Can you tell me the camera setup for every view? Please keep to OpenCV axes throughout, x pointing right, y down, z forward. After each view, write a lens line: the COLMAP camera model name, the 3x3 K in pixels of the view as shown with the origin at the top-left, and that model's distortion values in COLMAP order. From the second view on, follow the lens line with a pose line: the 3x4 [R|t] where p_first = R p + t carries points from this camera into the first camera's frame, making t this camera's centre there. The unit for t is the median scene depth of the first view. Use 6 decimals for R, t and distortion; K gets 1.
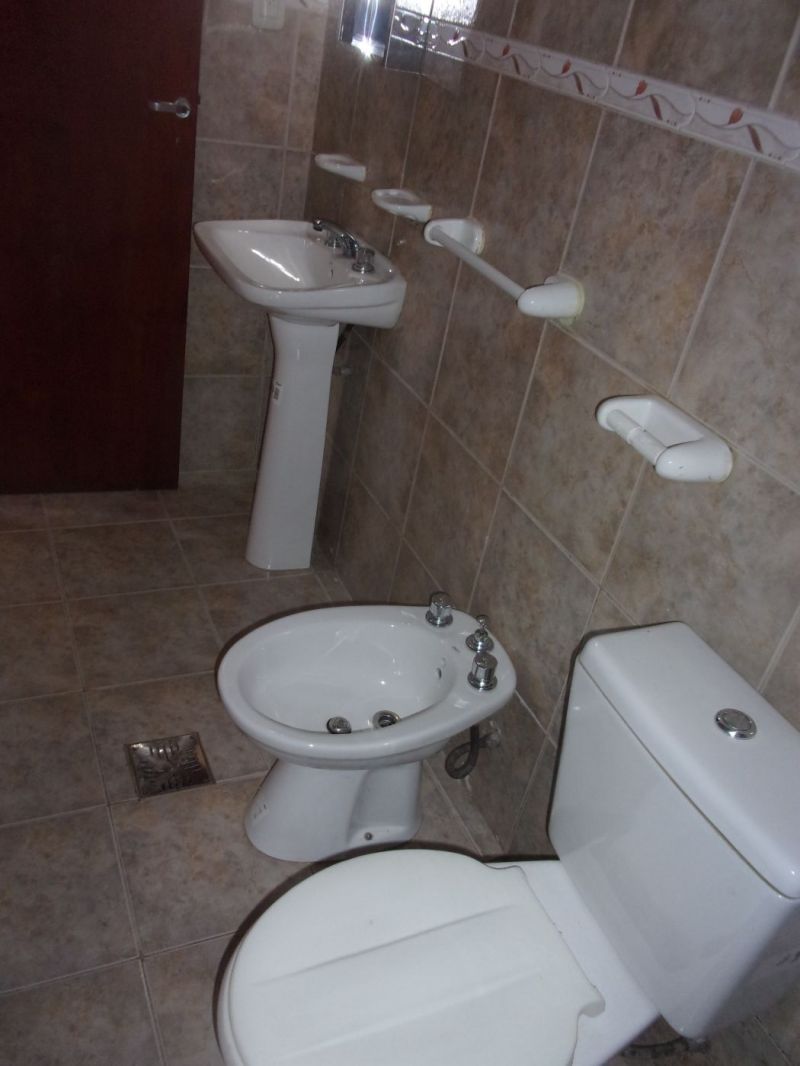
lens RADIAL K [[882.7, 0, 390.5], [0, 882.7, 530.7], [0, 0, 1]] dist [0.009231, -0.022626]
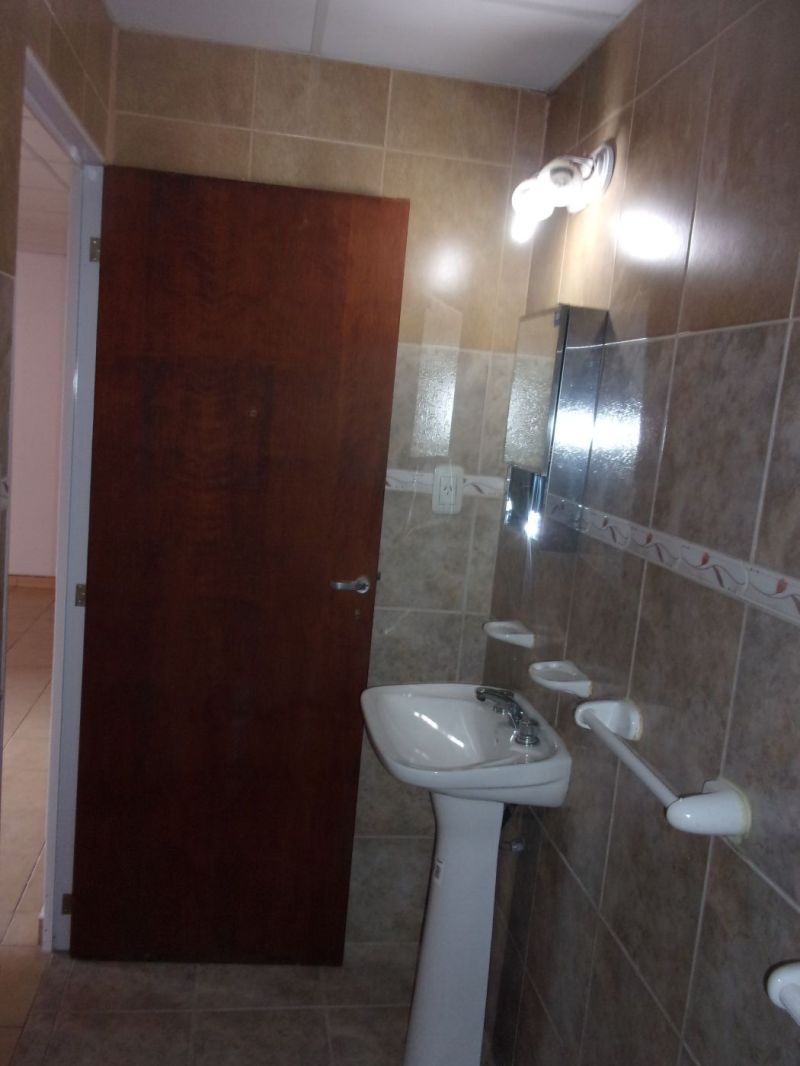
lens RADIAL K [[882.7, 0, 396.0], [0, 882.7, 528.4], [0, 0, 1]] dist [0.009231, -0.022626]
pose [[0.966032, -0.047110, -0.254091, 0.095554], [-0.070359, 0.898151, -0.434021, -0.094784], [0.248658, 0.437156, 0.864328, 0.066624]]
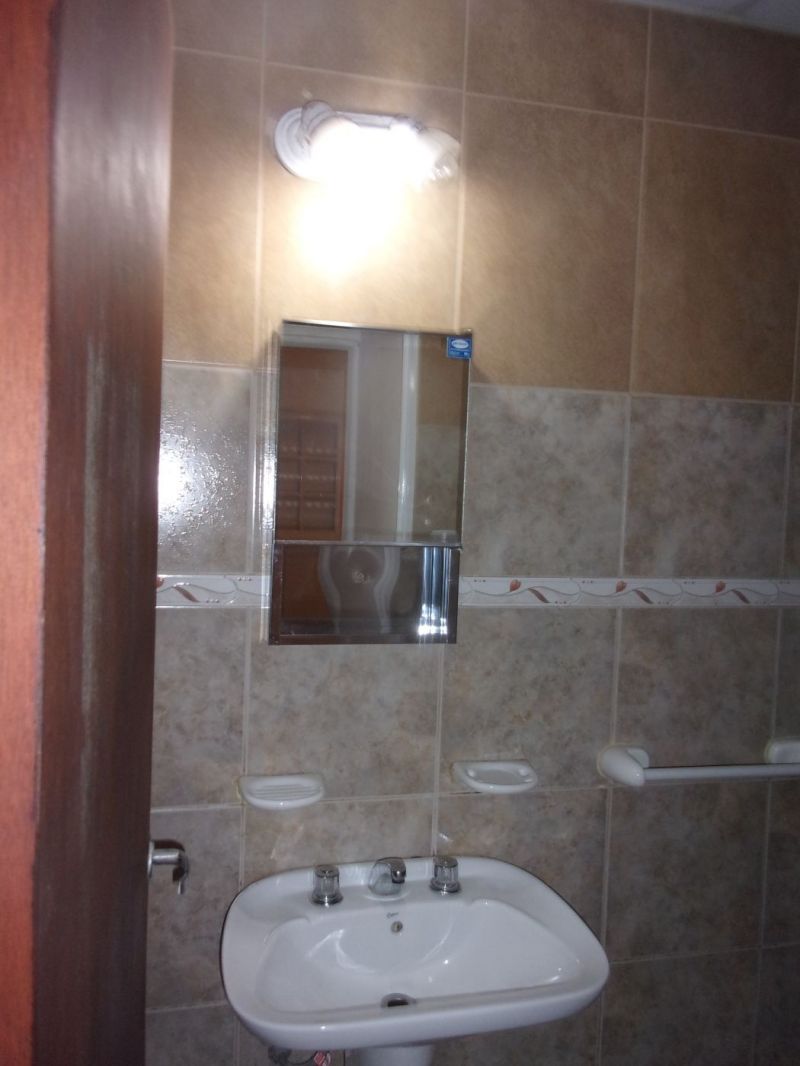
lens RADIAL K [[882.7, 0, 354.1], [0, 882.7, 562.8], [0, 0, 1]] dist [0.009231, -0.022626]
pose [[0.178105, -0.220939, 0.958887, -0.787151], [0.528875, 0.843246, 0.096060, -0.726174], [-0.829801, 0.490023, 0.267035, 0.848538]]
